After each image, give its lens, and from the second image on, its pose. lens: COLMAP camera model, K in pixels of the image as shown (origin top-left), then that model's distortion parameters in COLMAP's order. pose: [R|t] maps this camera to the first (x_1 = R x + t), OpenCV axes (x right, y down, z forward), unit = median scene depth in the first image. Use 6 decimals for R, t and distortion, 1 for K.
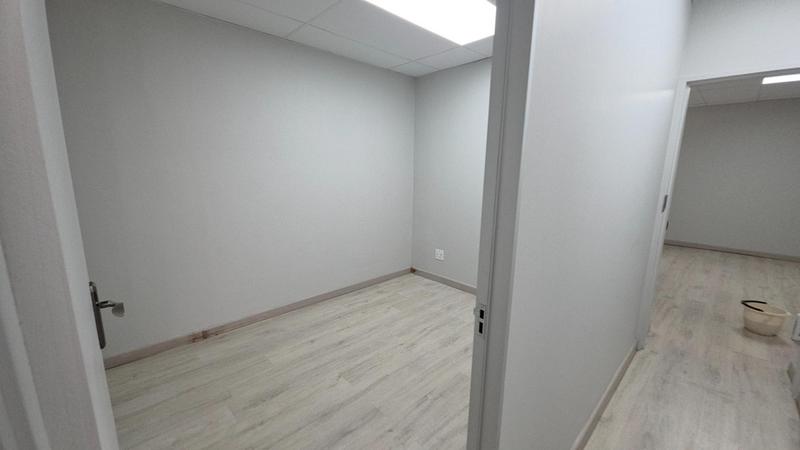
lens RADIAL K [[316.2, 0, 395.6], [0, 316.2, 215.4], [0, 0, 1]] dist [-0.000991, -0.000283]
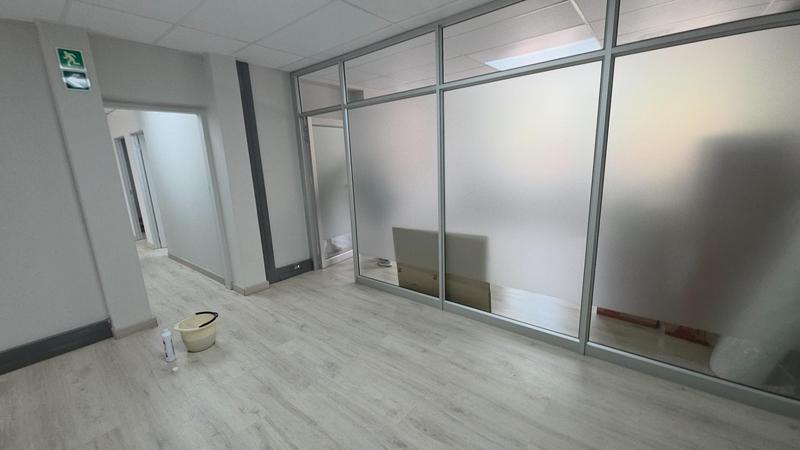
lens RADIAL K [[315.7, 0, 399.9], [0, 315.7, 223.6], [0, 0, 1]] dist [0.000426, -0.005119]
pose [[0.137532, 0.173400, -0.975201, 2.739142], [-0.113782, 0.980805, 0.158350, -0.246601], [0.983940, 0.089182, 0.154622, 1.847020]]
